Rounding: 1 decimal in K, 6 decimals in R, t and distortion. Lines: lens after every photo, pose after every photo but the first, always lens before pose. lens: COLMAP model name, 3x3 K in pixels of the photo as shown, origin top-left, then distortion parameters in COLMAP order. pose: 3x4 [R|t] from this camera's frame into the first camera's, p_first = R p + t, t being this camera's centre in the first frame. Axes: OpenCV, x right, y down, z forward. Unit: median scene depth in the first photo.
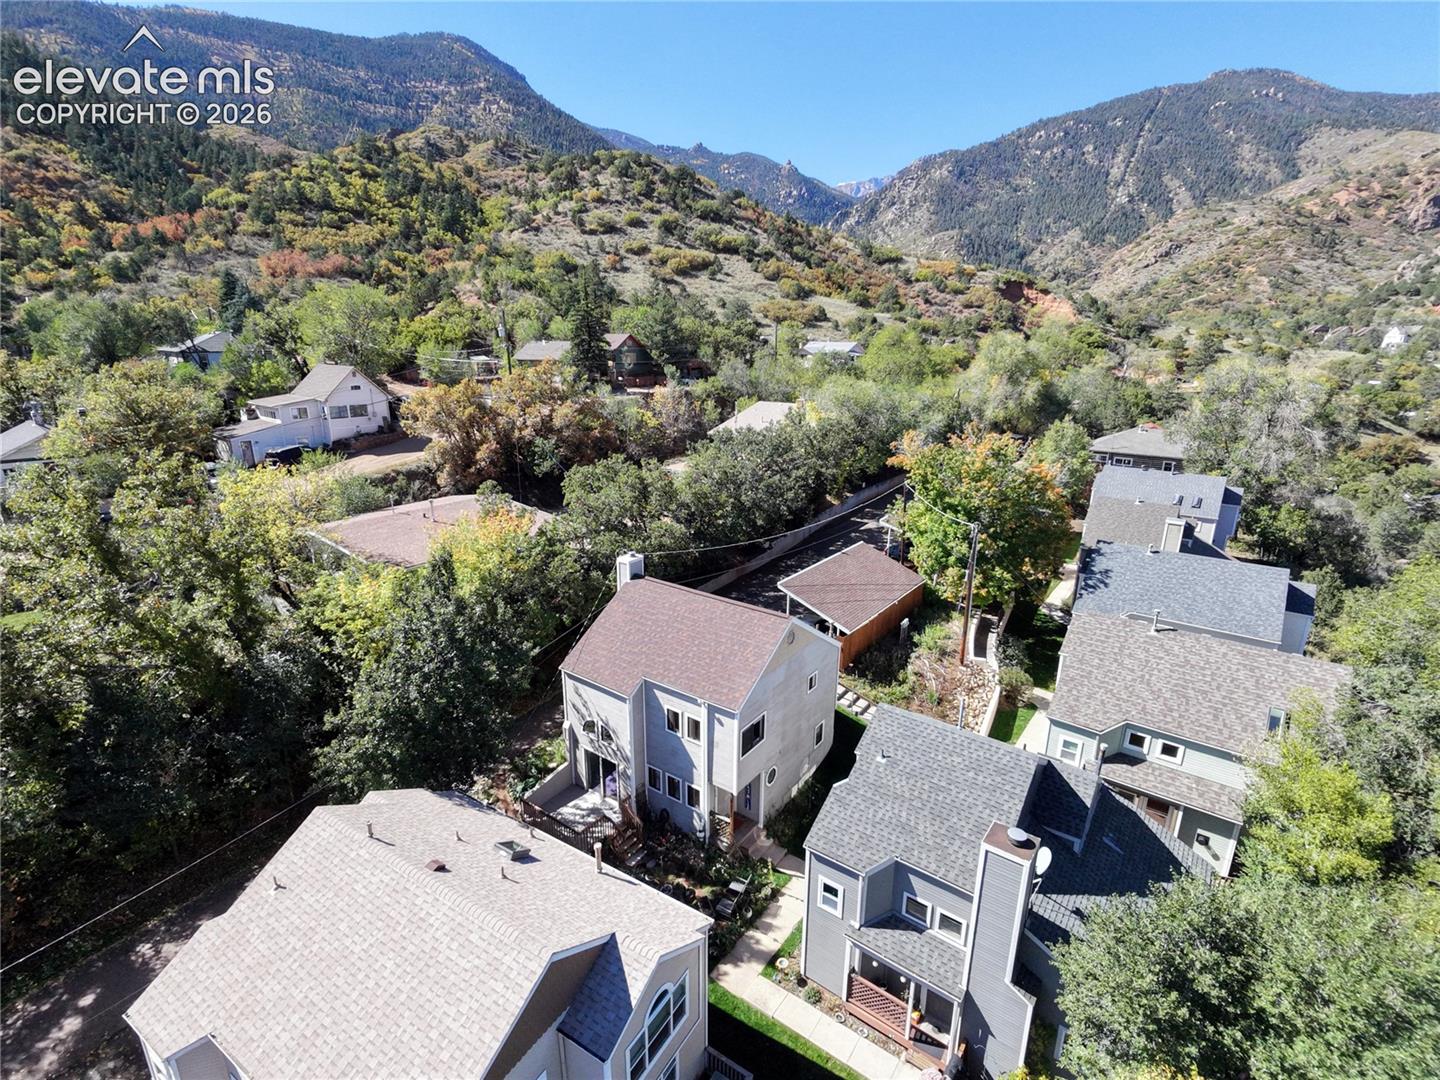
lens RADIAL K [[687.5, 0, 717.8], [0, 687.5, 540.6], [0, 0, 1]] dist [0.002726, 0.000698]
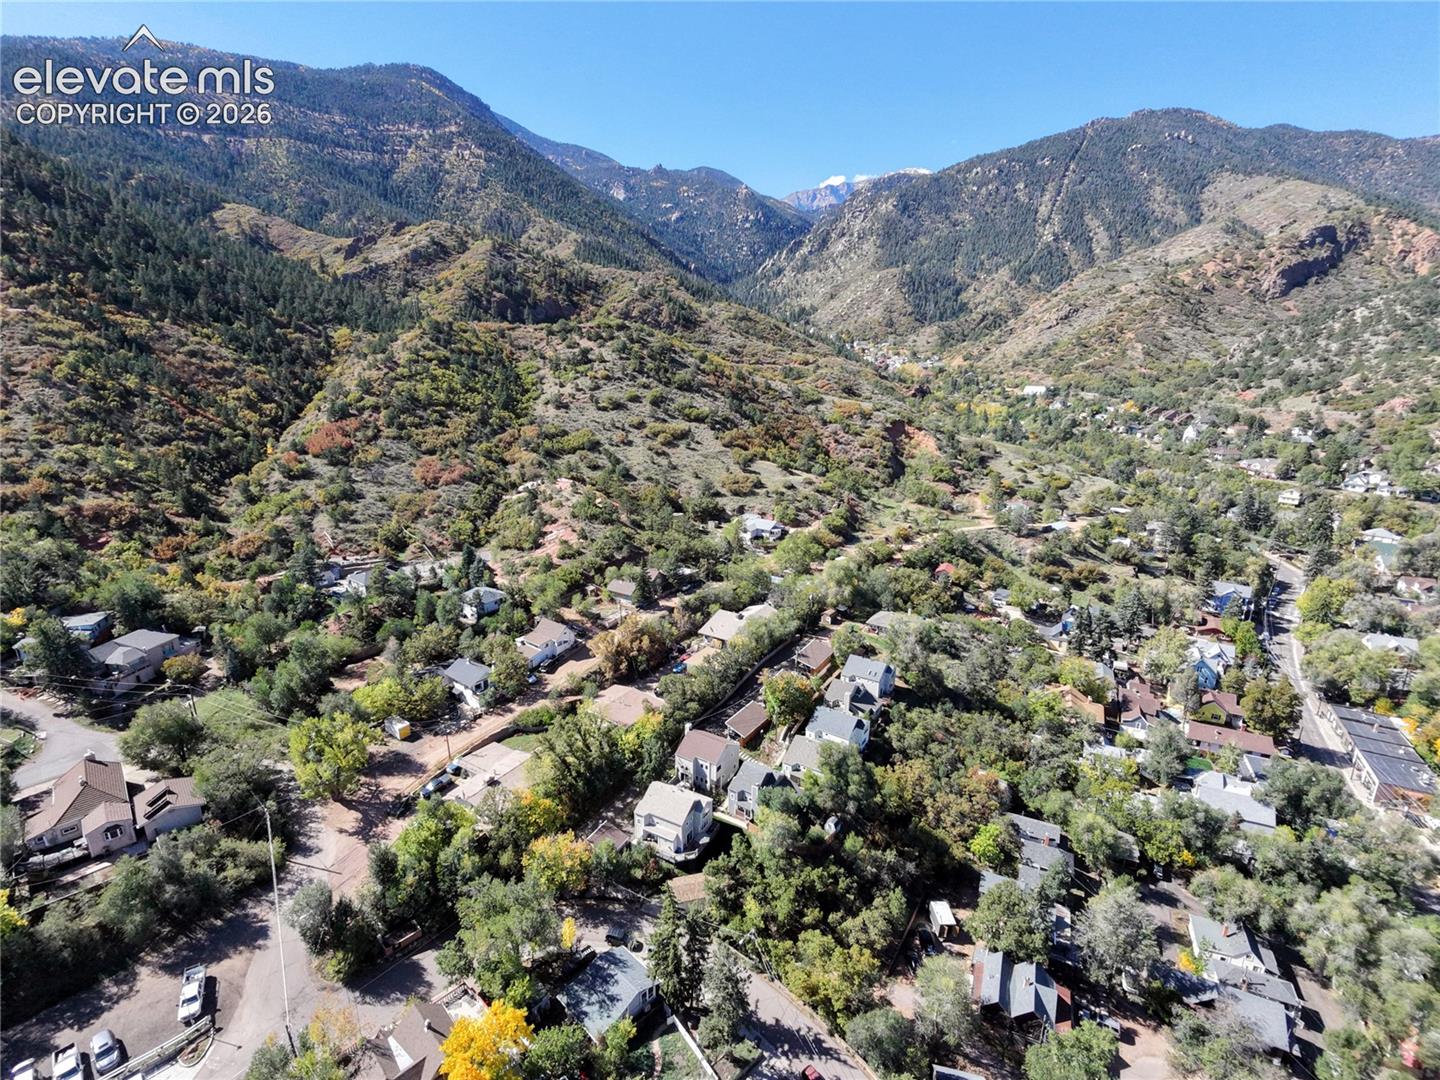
lens RADIAL K [[687.5, 0, 717.8], [0, 687.5, 540.6], [0, 0, 1]] dist [0.002726, 0.000698]
pose [[0.998536, -0.017789, 0.051073, -0.023586], [0.017734, 0.999842, 0.001525, -0.177491], [-0.051092, -0.000617, 0.998694, -0.512361]]
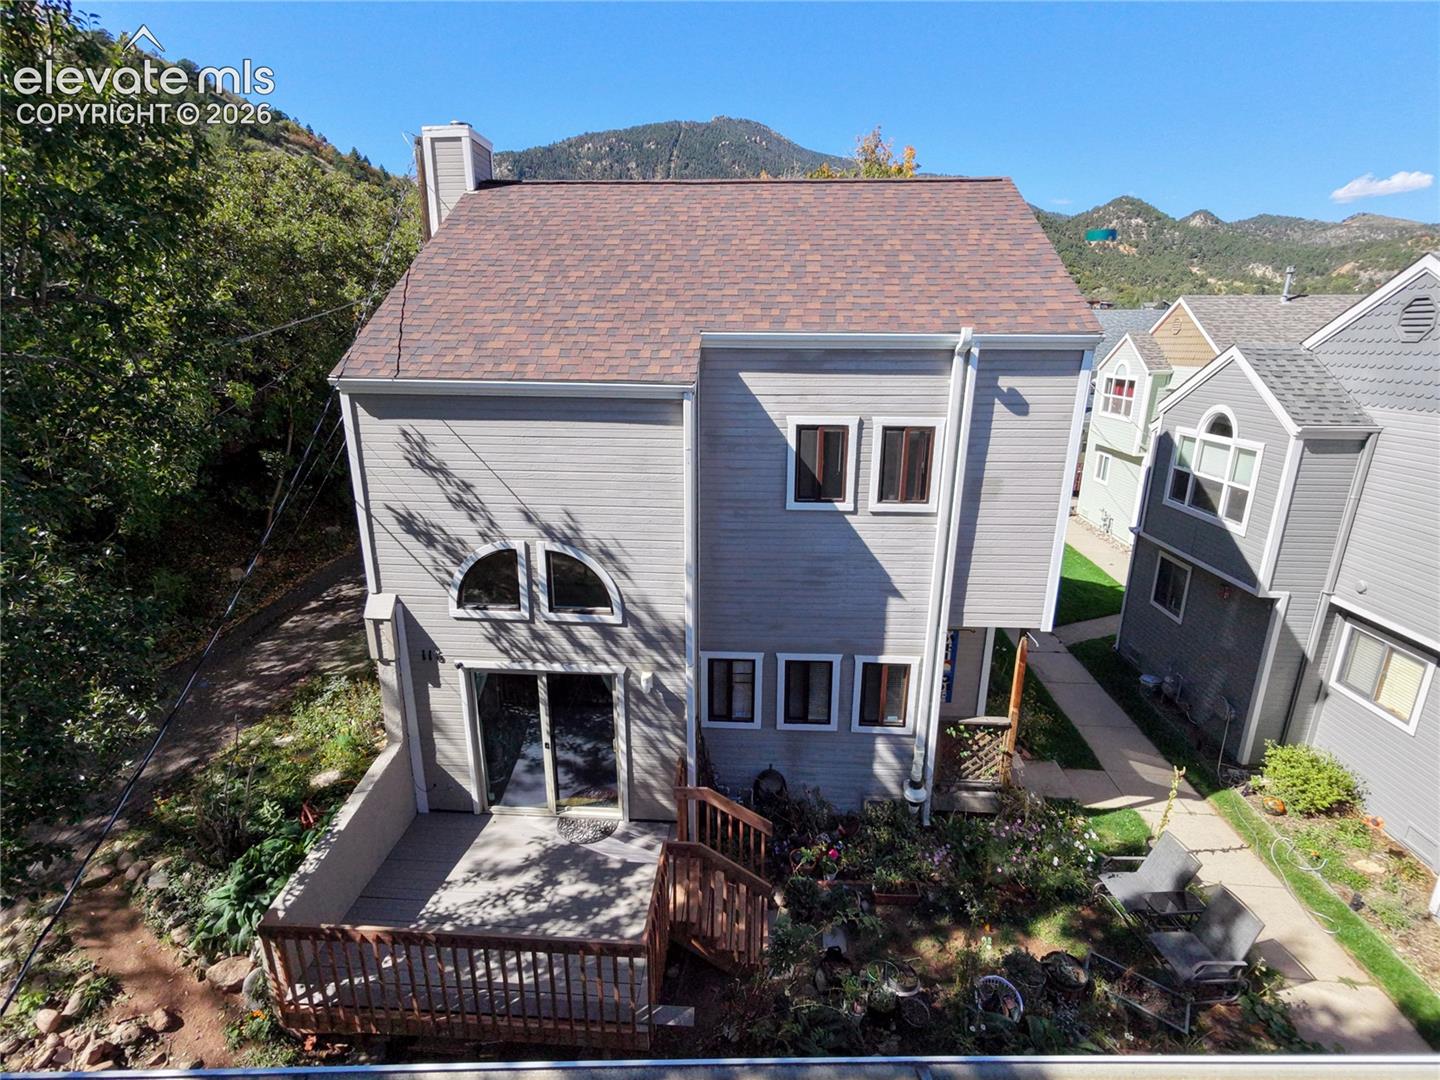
lens RADIAL K [[687.5, 0, 717.8], [0, 687.5, 540.6], [0, 0, 1]] dist [0.002726, 0.000698]
pose [[0.844000, -0.150707, 0.514734, -0.037144], [0.153412, 0.987448, 0.037565, 0.038379], [-0.513934, 0.047262, 0.856527, 0.104949]]
